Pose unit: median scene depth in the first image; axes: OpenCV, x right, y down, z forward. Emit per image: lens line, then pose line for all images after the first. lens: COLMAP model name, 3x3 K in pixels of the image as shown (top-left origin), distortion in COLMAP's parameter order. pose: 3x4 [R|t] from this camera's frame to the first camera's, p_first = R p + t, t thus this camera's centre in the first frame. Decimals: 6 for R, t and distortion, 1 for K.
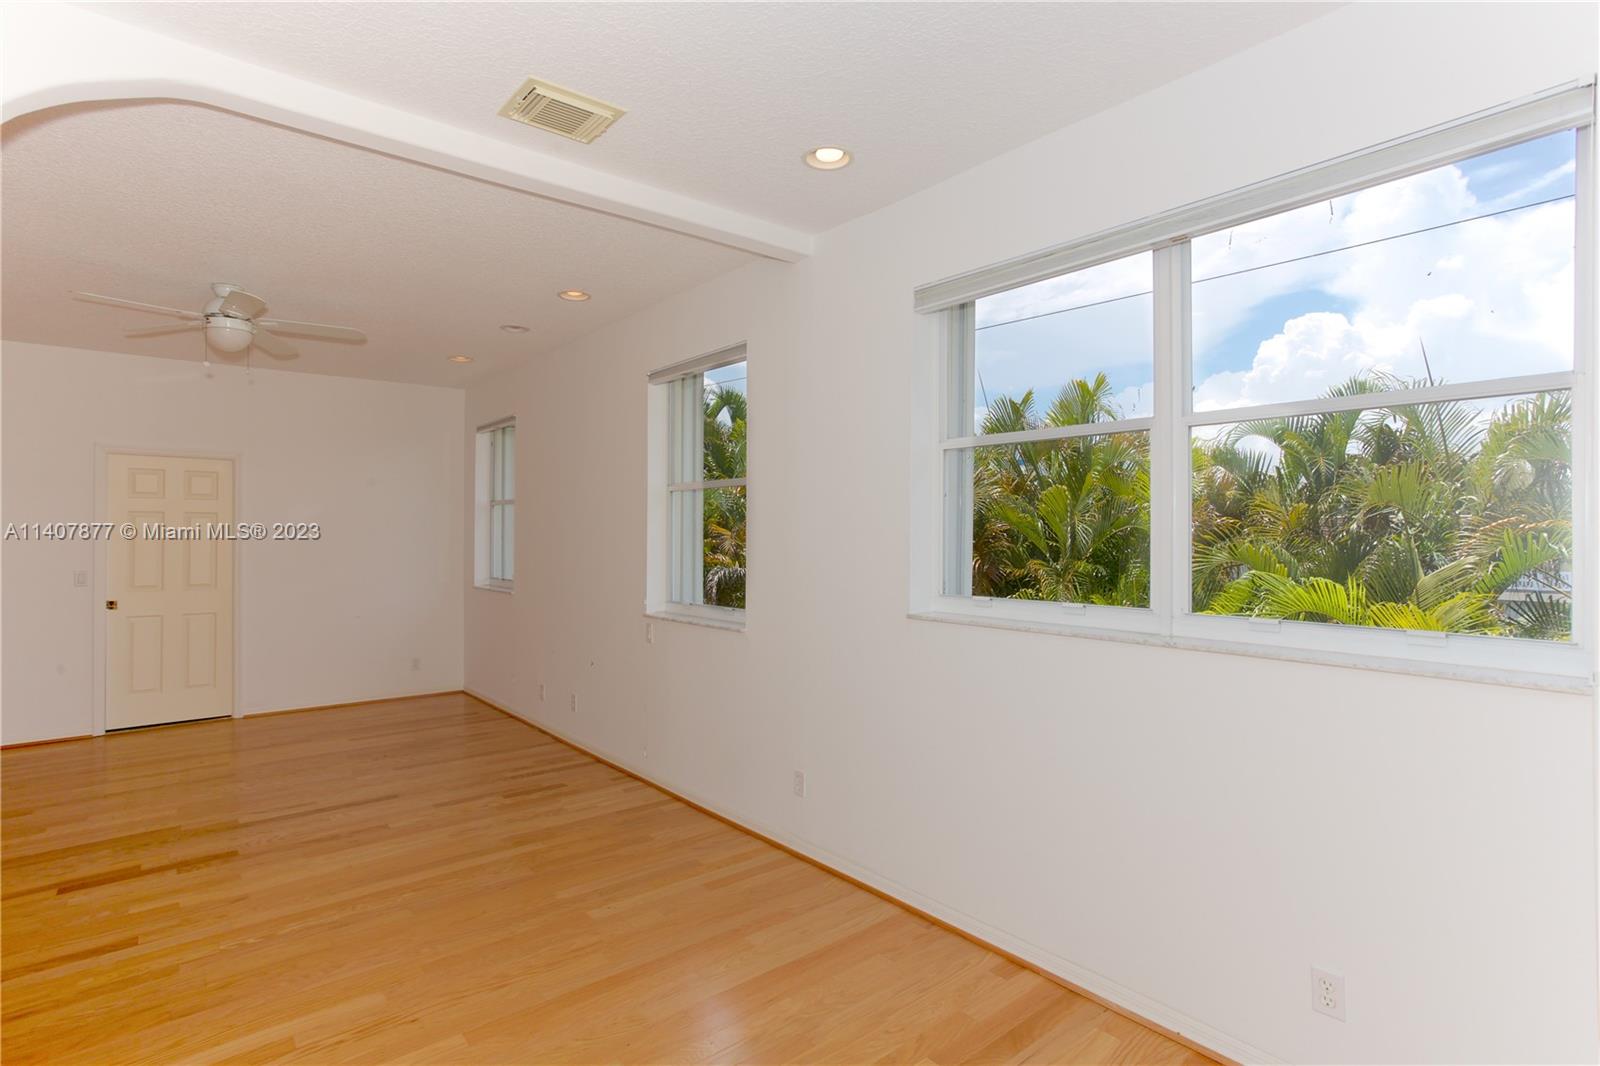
lens RADIAL K [[782.8, 0, 794.6], [0, 782.8, 543.0], [0, 0, 1]] dist [-0.024823, 0.011563]
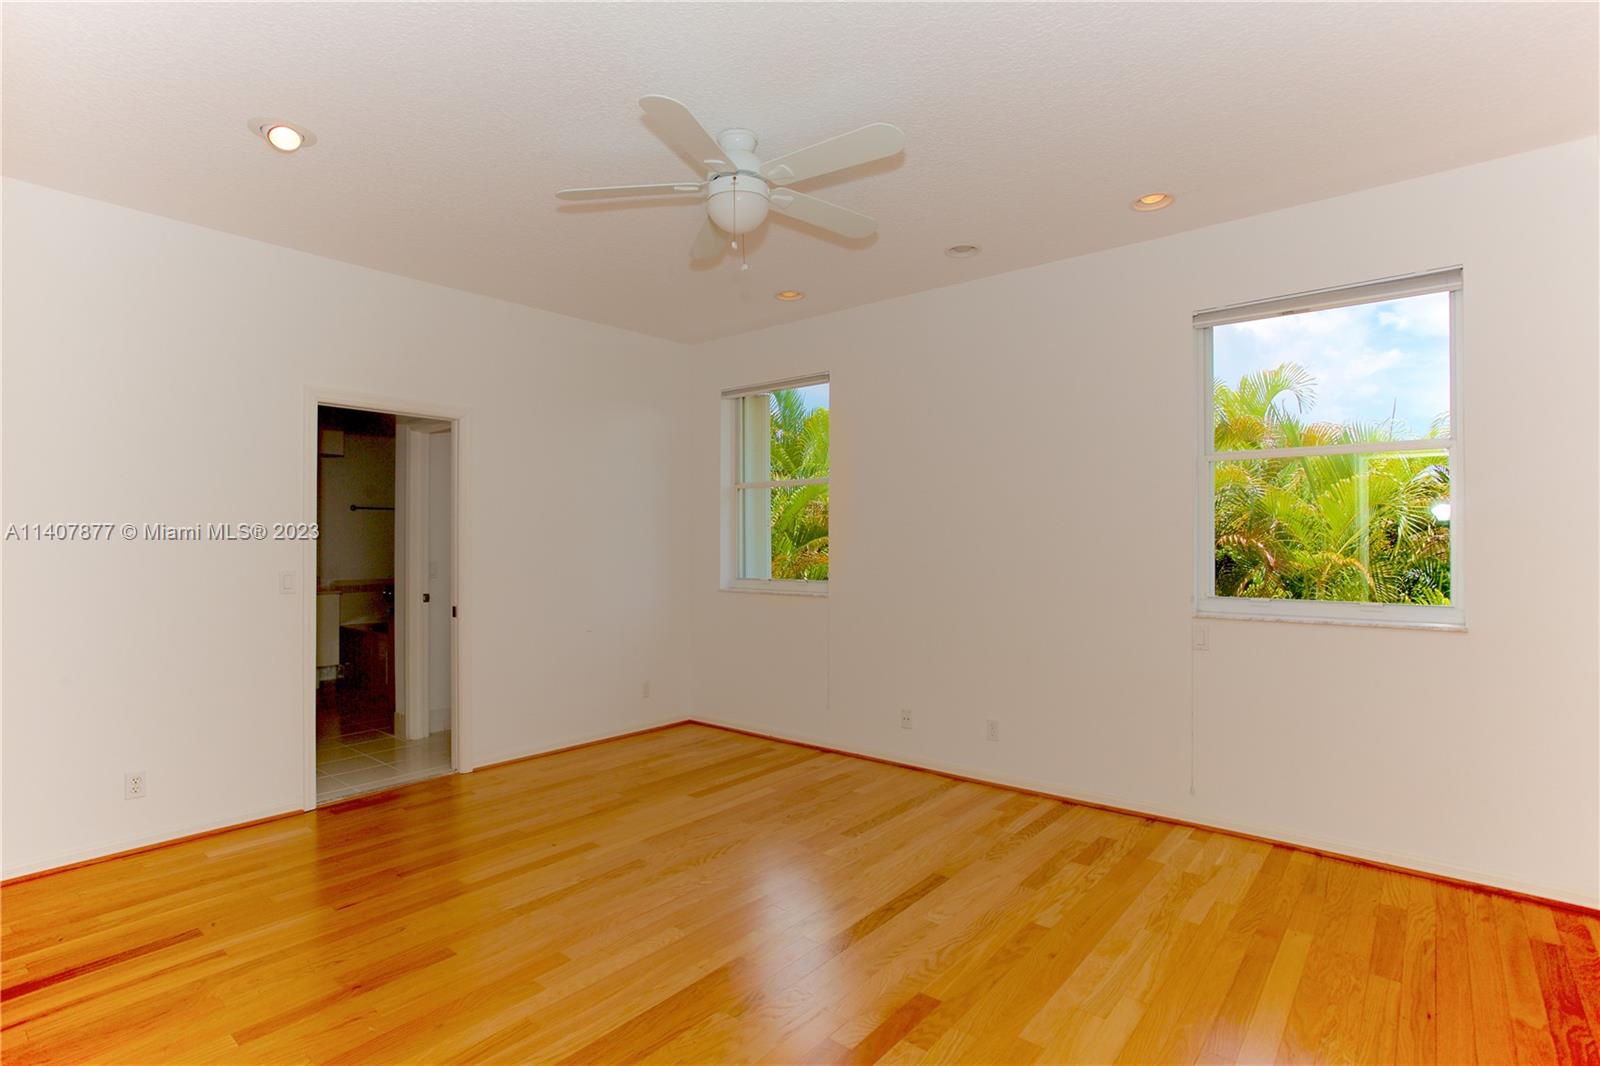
lens RADIAL K [[782.8, 0, 789.1], [0, 782.8, 525.4], [0, 0, 1]] dist [-0.024823, 0.011563]
pose [[0.987672, -0.005595, 0.156435, -0.767836], [0.011165, 0.999334, -0.034750, 0.029741], [-0.156136, 0.036068, 0.987077, 0.311233]]
